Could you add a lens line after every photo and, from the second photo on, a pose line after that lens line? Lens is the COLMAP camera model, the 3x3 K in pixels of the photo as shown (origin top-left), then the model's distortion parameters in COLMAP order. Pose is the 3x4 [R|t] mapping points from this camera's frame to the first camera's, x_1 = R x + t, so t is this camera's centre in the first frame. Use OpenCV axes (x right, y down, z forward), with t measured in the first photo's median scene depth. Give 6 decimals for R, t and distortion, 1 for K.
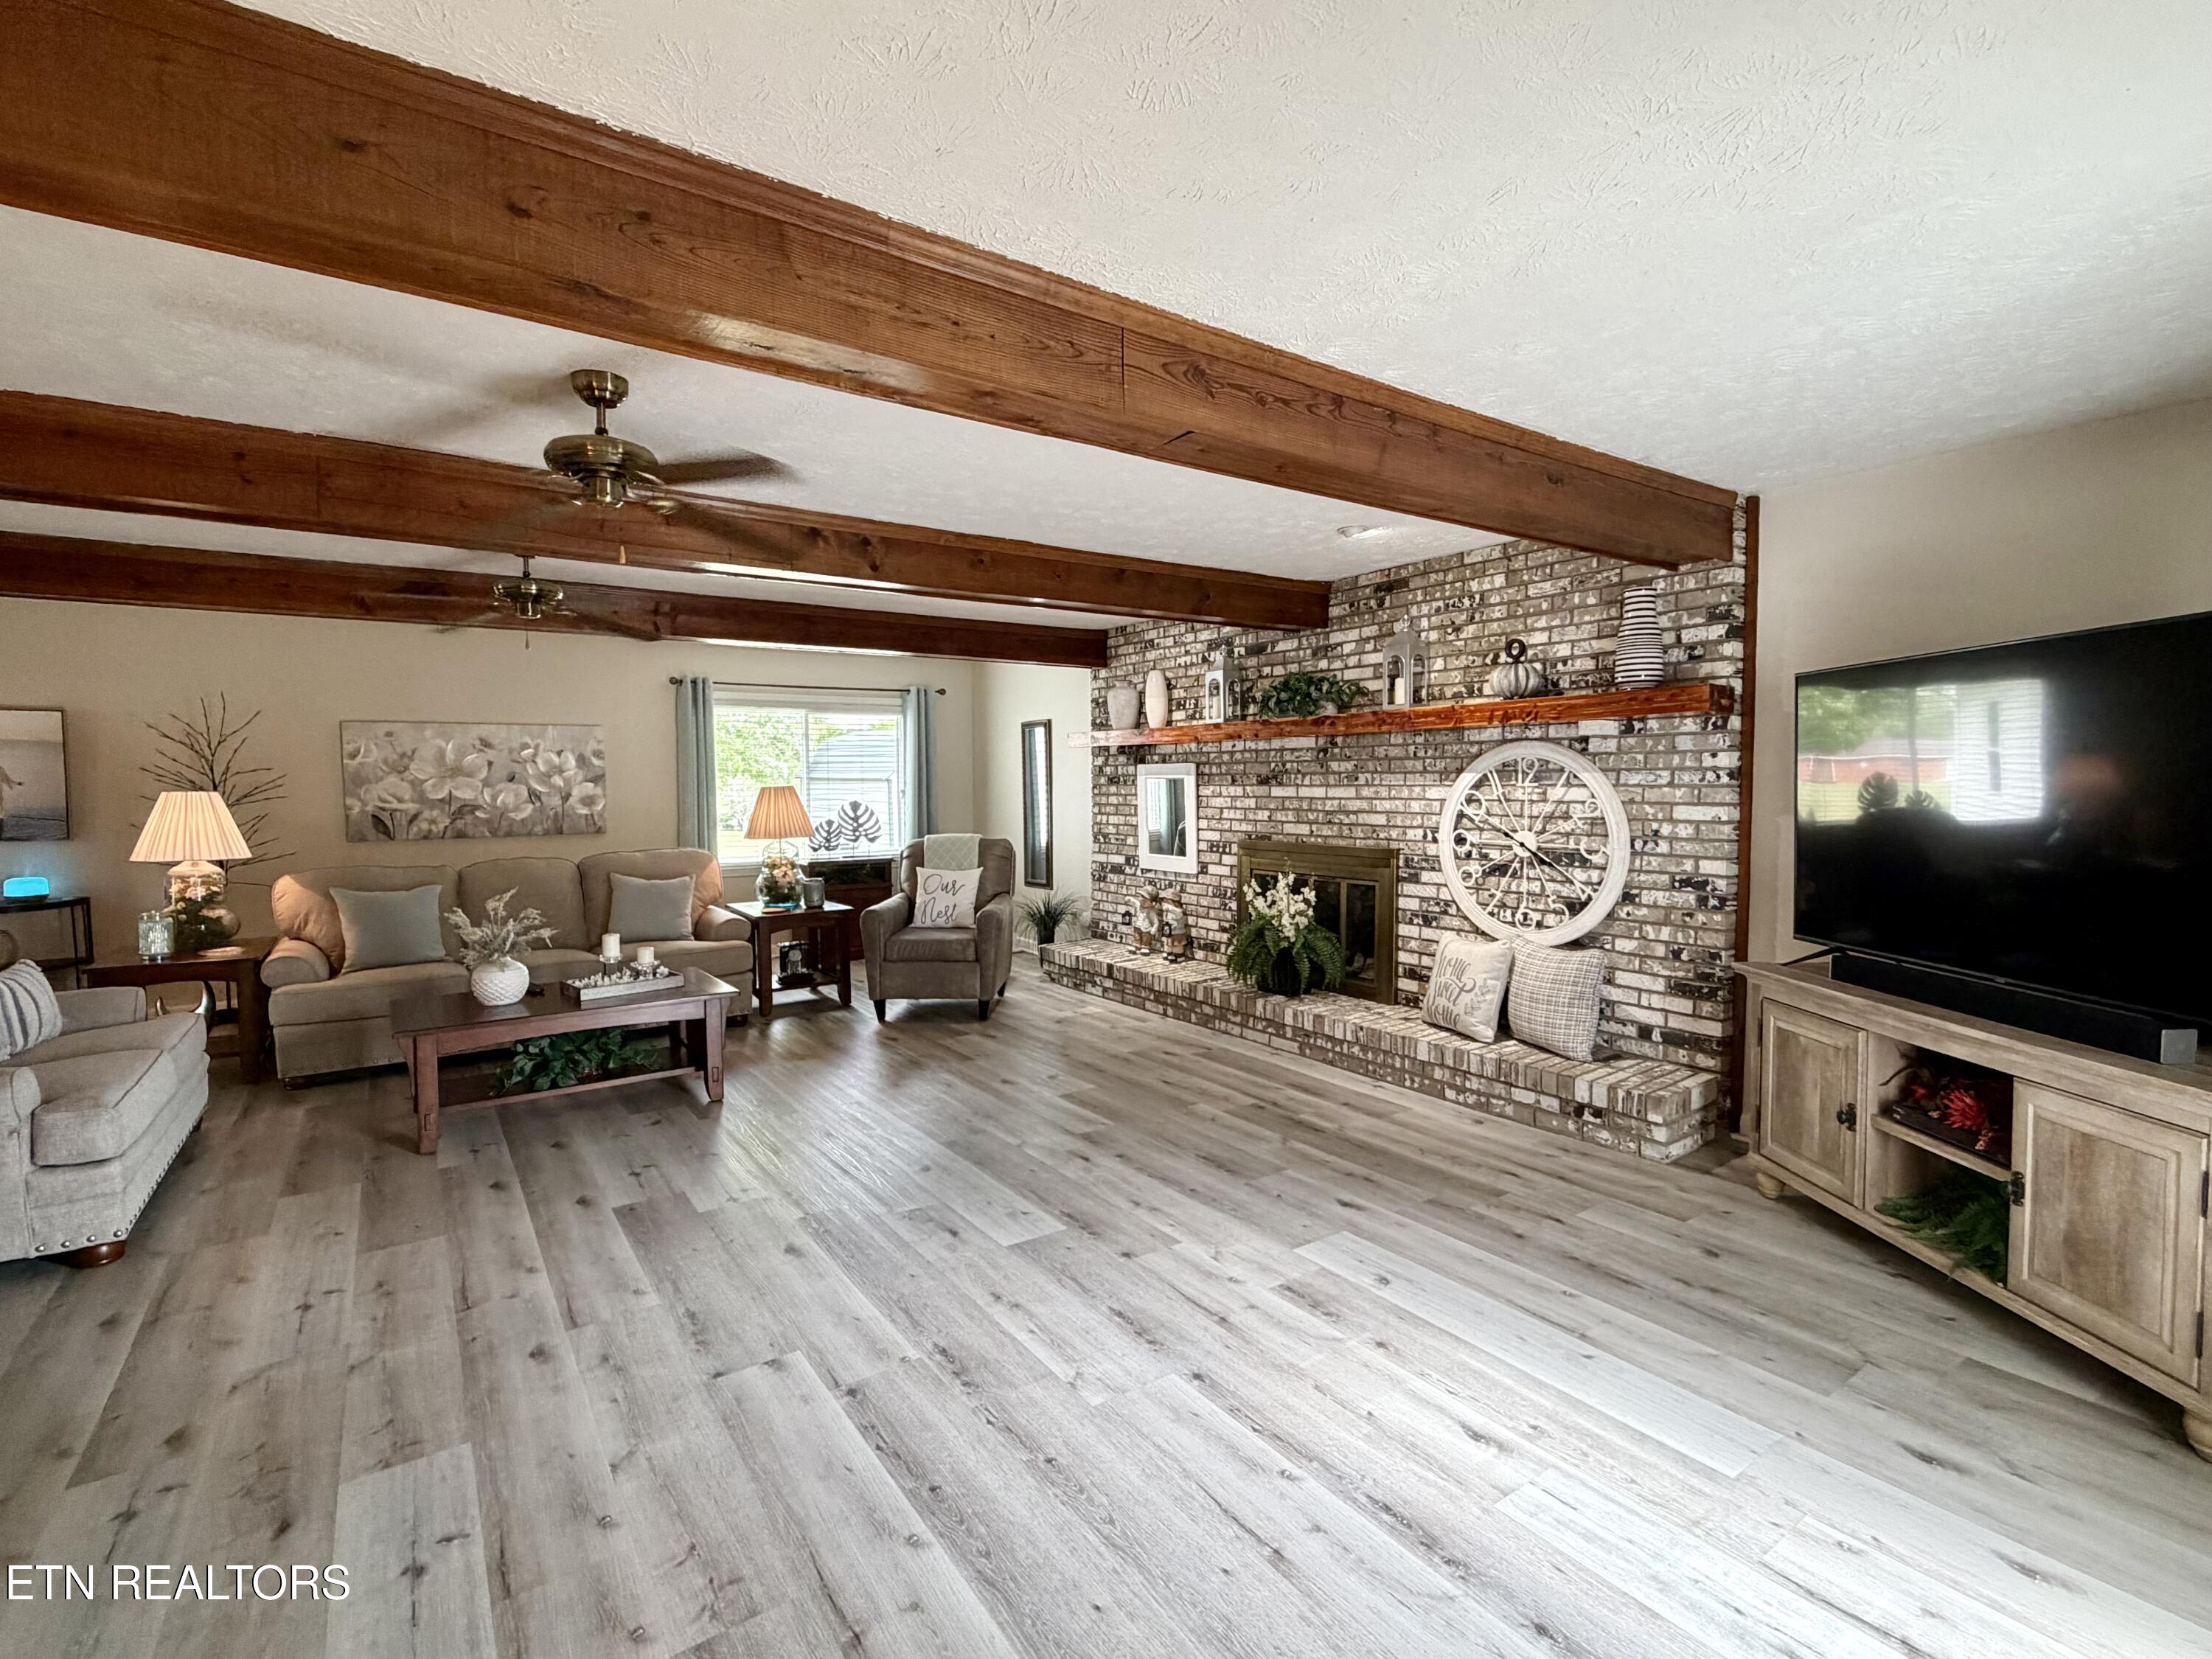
lens RADIAL K [[1025.8, 0, 1106.0], [0, 1025.8, 829.5], [0, 0, 1]] dist [-0.002969, 0.001682]
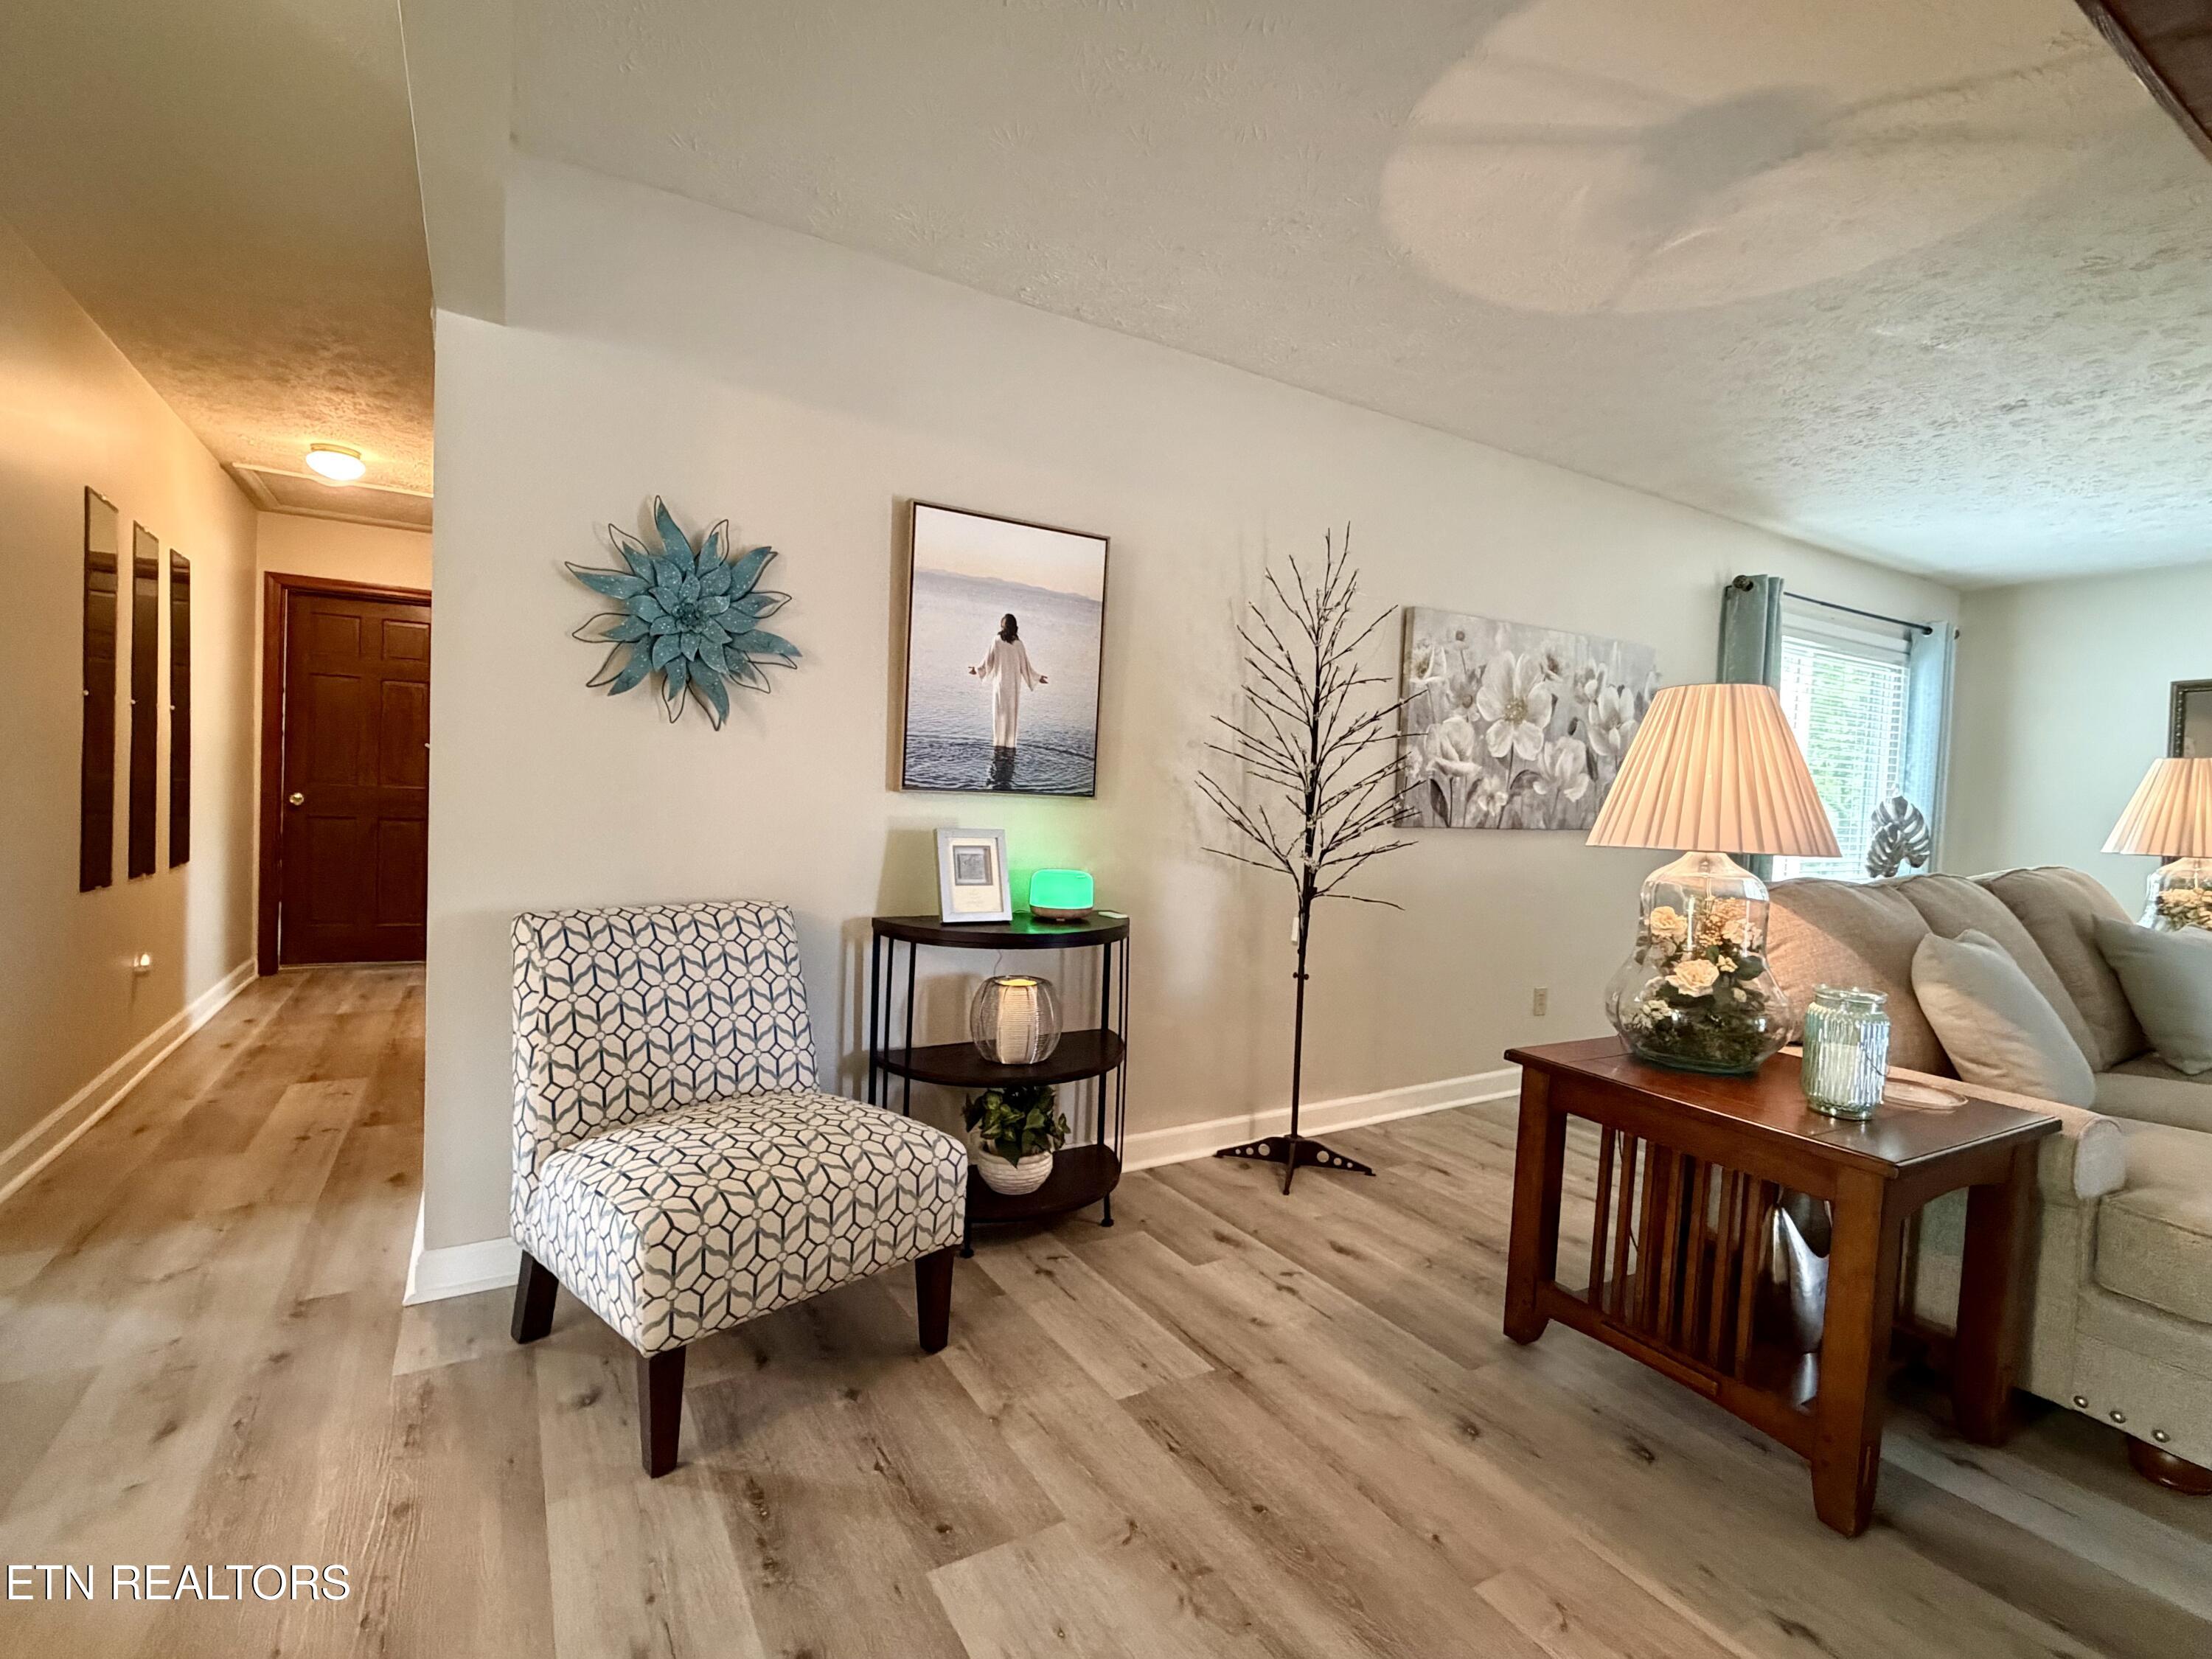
lens RADIAL K [[1025.8, 0, 1106.0], [0, 1025.8, 829.5], [0, 0, 1]] dist [-0.002969, 0.001682]
pose [[0.996485, 0.043208, -0.071763, -1.006598], [-0.044613, 0.998840, -0.018100, 0.036122], [0.070897, 0.021238, 0.997258, 0.516490]]
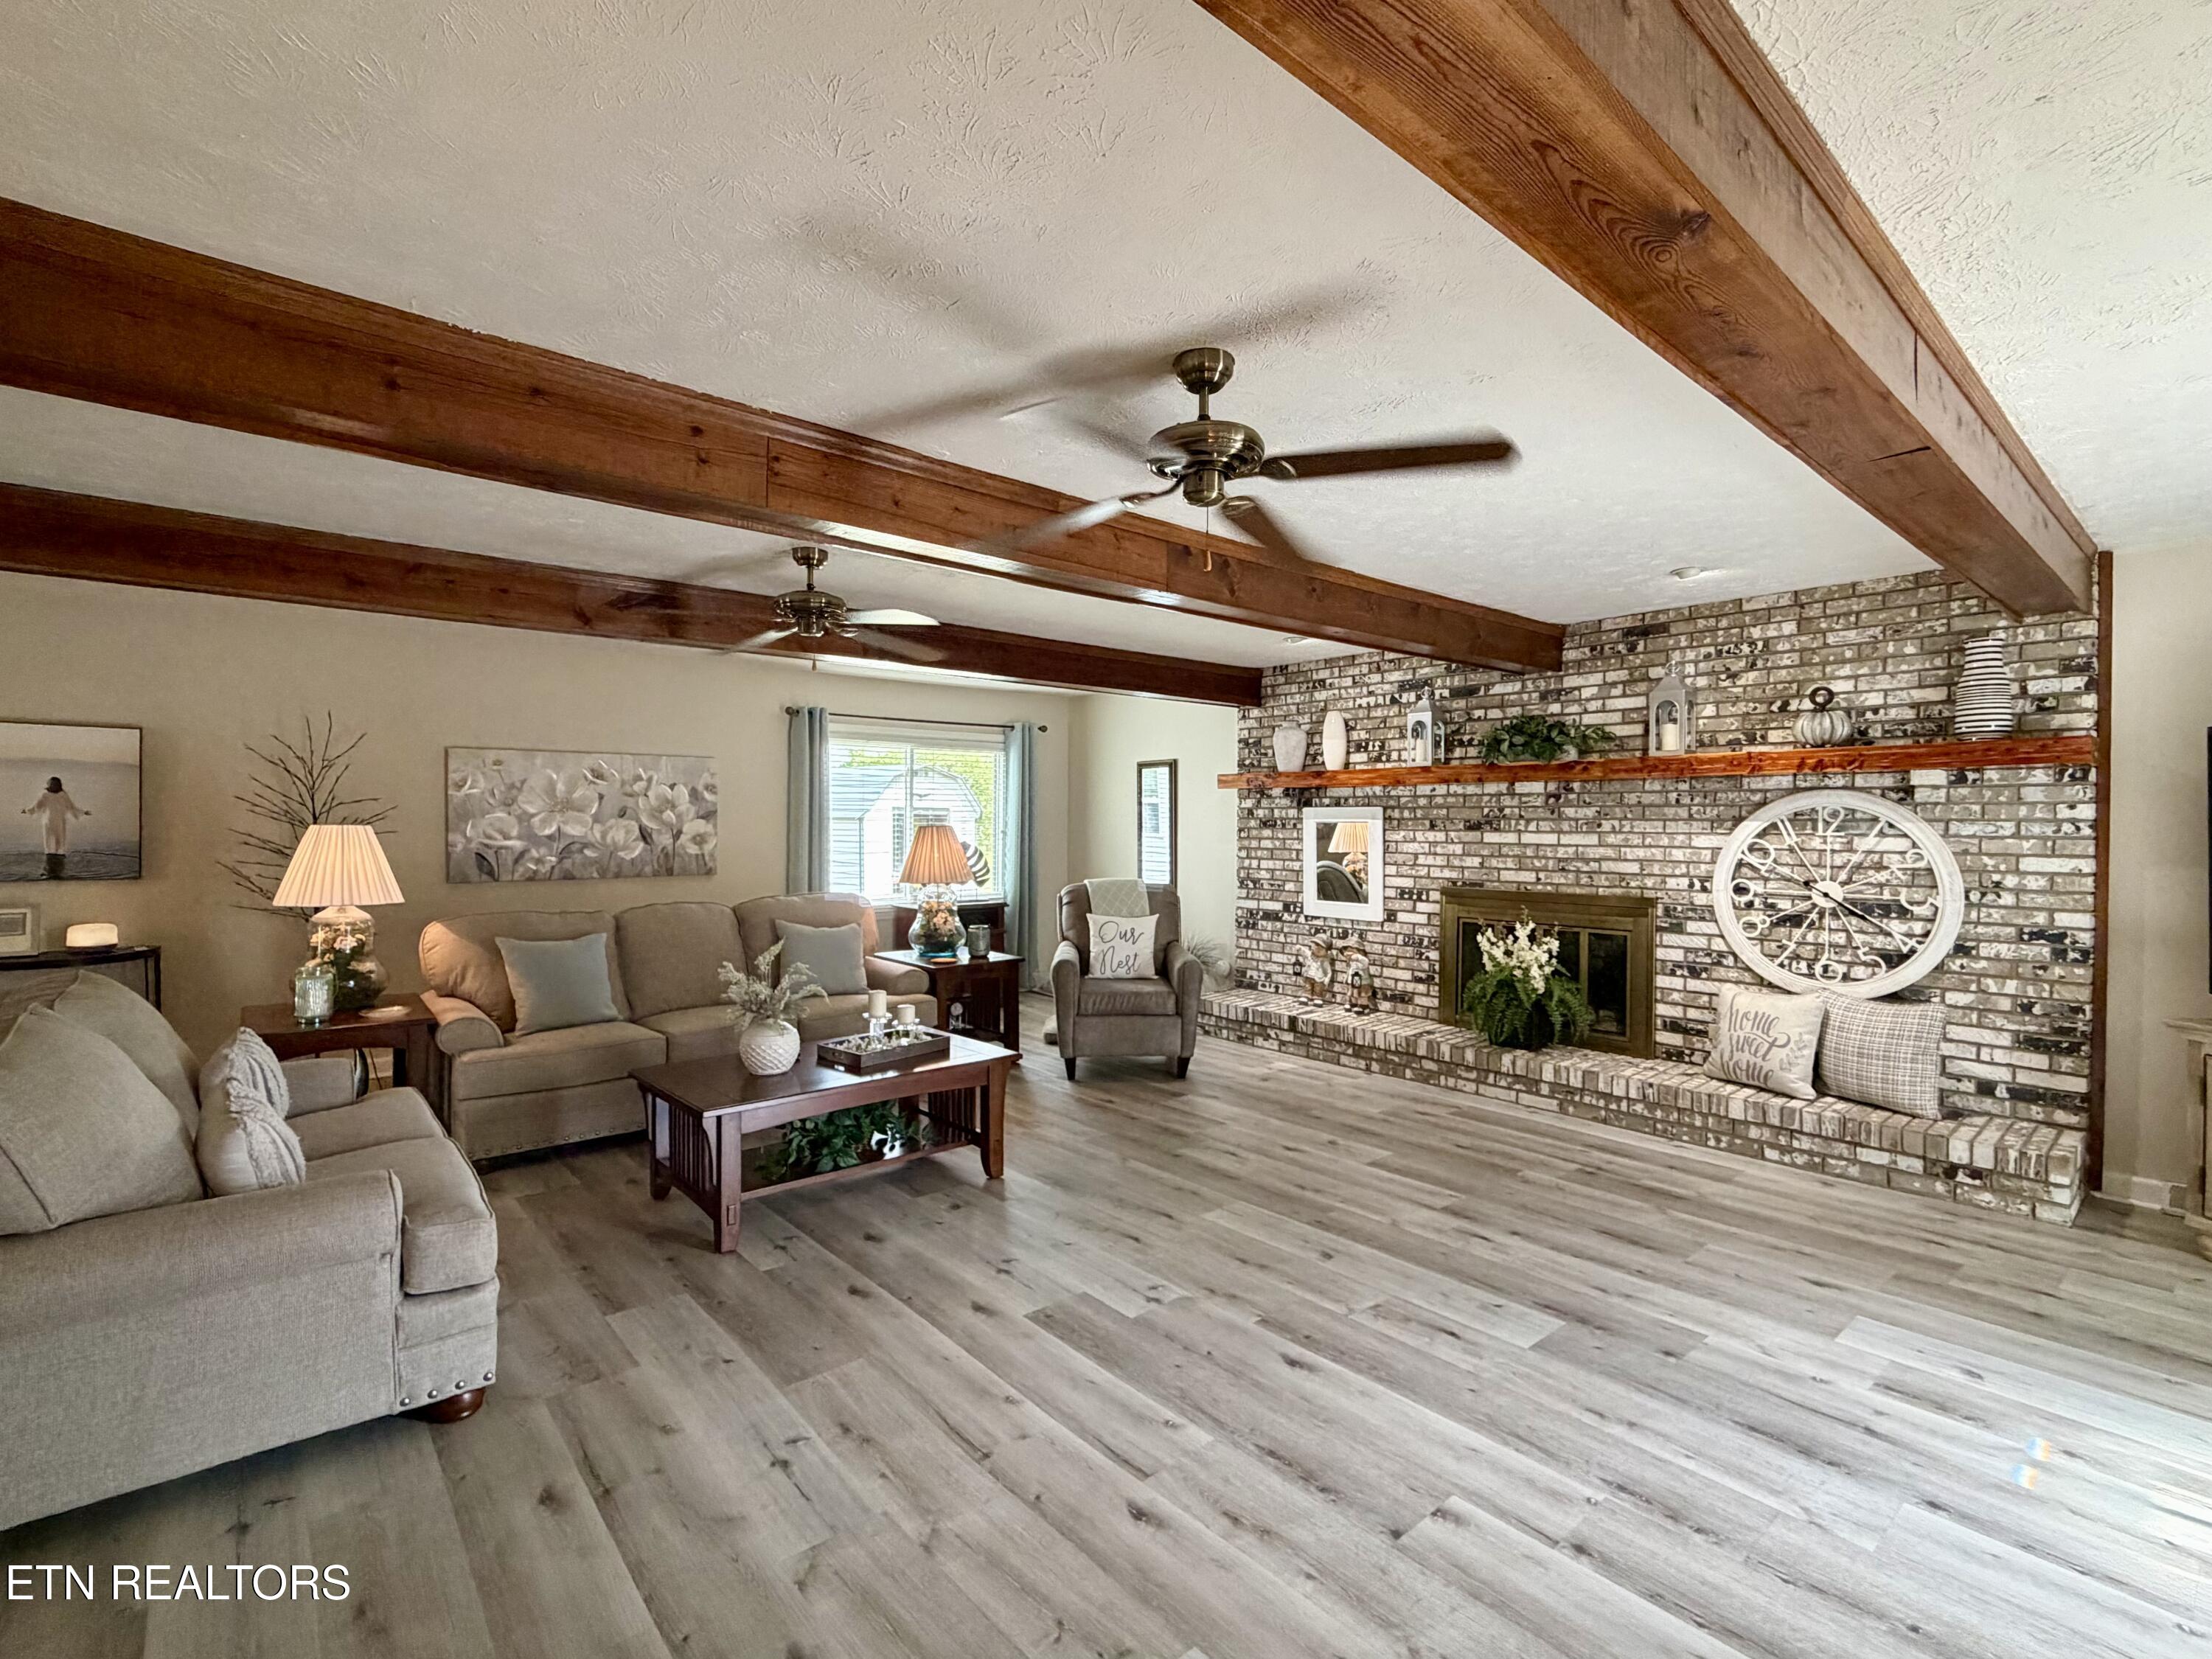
lens RADIAL K [[1025.8, 0, 1106.0], [0, 1025.8, 829.5], [0, 0, 1]] dist [-0.002969, 0.001682]
pose [[0.995084, 0.011150, 0.098409, -0.308529], [-0.007147, 0.999136, -0.040939, -0.002341], [-0.098781, 0.040035, 0.994304, 0.074114]]
